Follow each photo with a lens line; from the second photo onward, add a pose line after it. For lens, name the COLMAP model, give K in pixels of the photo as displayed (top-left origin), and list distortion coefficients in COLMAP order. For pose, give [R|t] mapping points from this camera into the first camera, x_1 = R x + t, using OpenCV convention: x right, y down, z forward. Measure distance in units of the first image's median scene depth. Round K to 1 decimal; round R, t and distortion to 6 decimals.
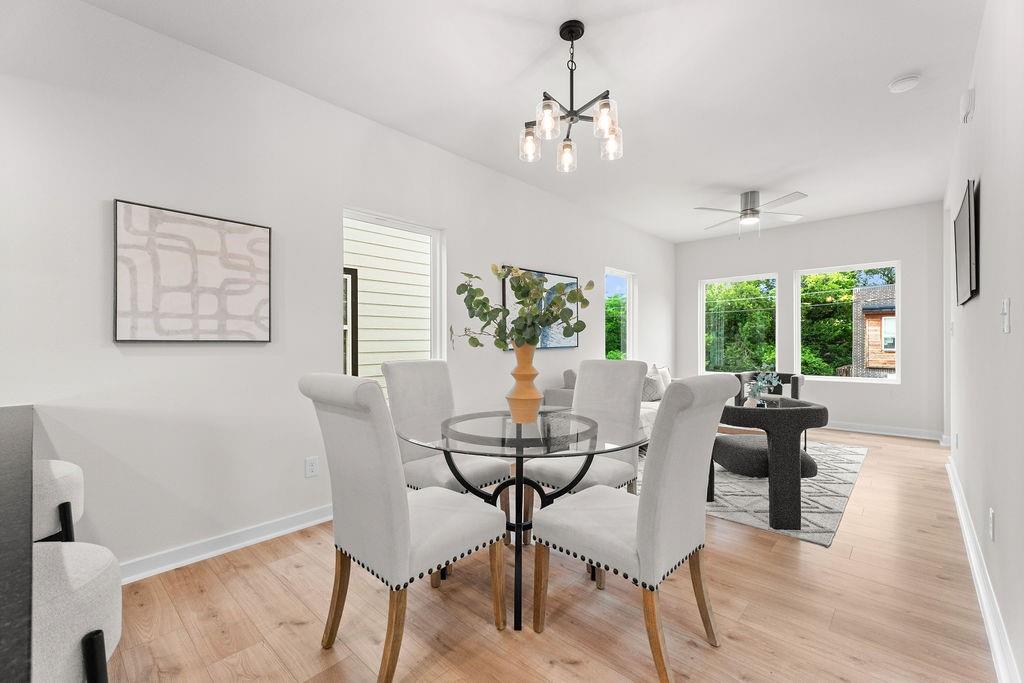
lens RADIAL K [[434.0, 0, 512.5], [0, 434.0, 343.7], [0, 0, 1]] dist [0.004711, 0.000043]
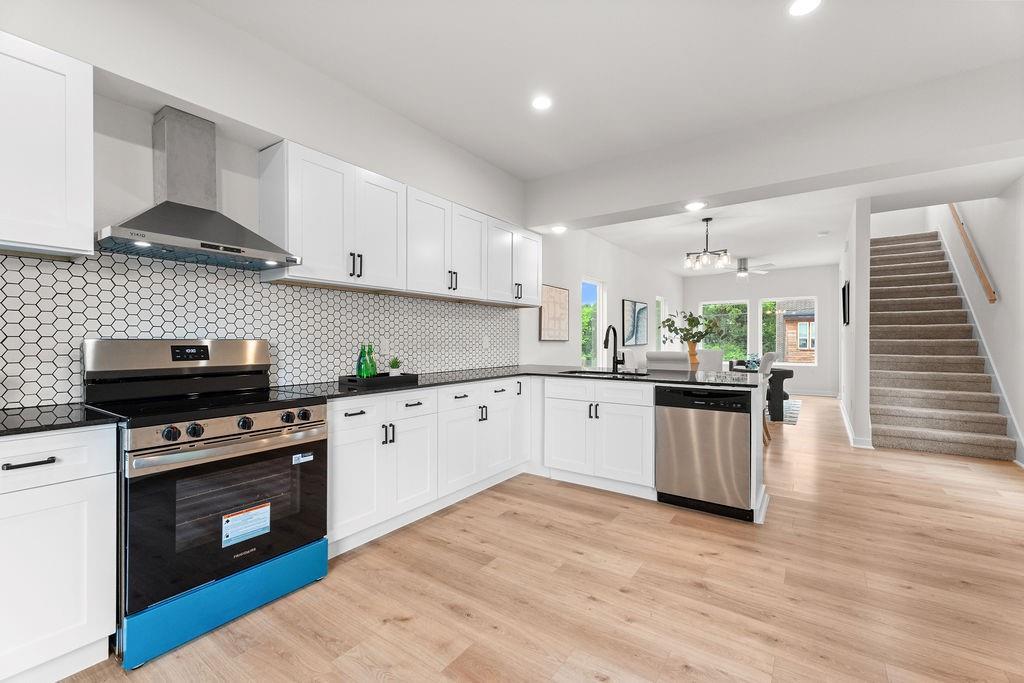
lens RADIAL K [[432.9, 0, 514.5], [0, 432.9, 339.9], [0, 0, 1]] dist [0.003152, 0.000341]
pose [[0.991401, 0.005261, 0.130755, -1.063981], [-0.004479, 0.999970, -0.006271, 0.006291], [-0.130784, 0.005632, 0.991395, -1.111538]]
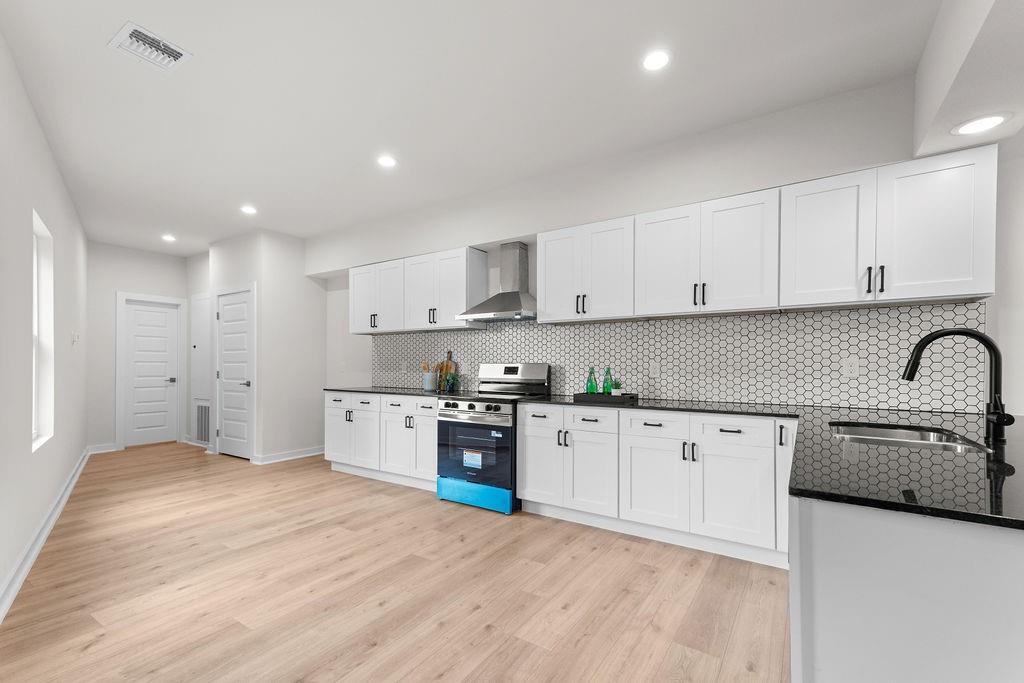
lens RADIAL K [[445.8, 0, 516.8], [0, 445.8, 365.9], [0, 0, 1]] dist [0.028309, 0.000477]
pose [[0.158771, 0.007766, -0.987285, -0.048463], [-0.007880, 0.999947, 0.006598, 0.001755], [0.987284, 0.006732, 0.158824, -0.468406]]
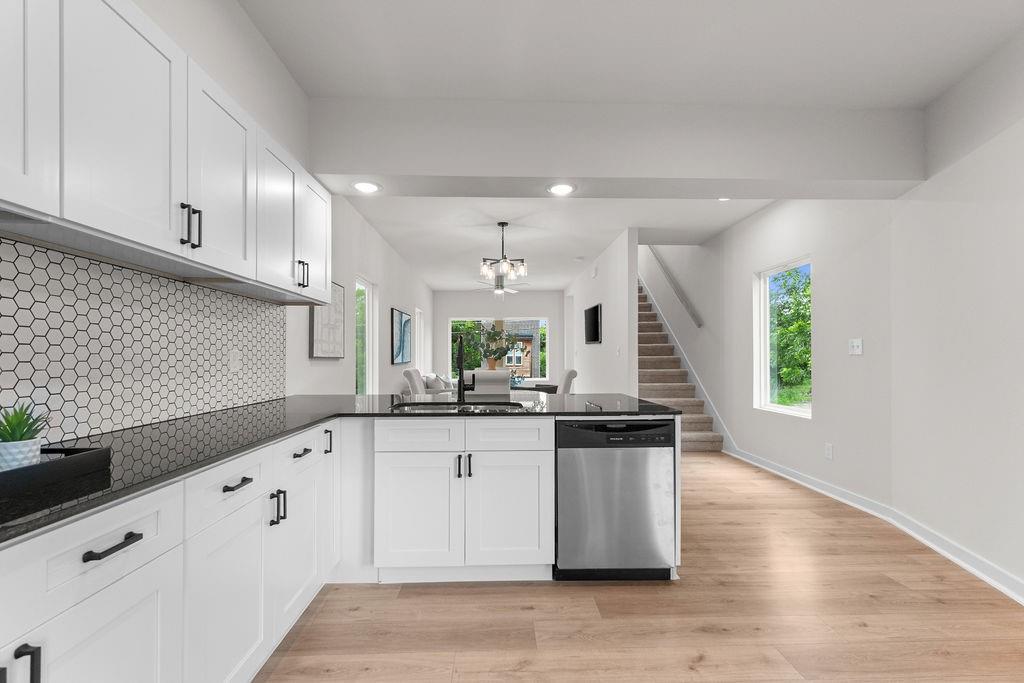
lens RADIAL K [[437.3, 0, 511.1], [0, 437.3, 354.9], [0, 0, 1]] dist [0.006812, 0.000101]
pose [[0.712742, 0.007708, 0.701383, -1.183295], [0.001725, 0.999917, -0.012743, 0.005736], [-0.701424, 0.010292, 0.712670, -0.555441]]
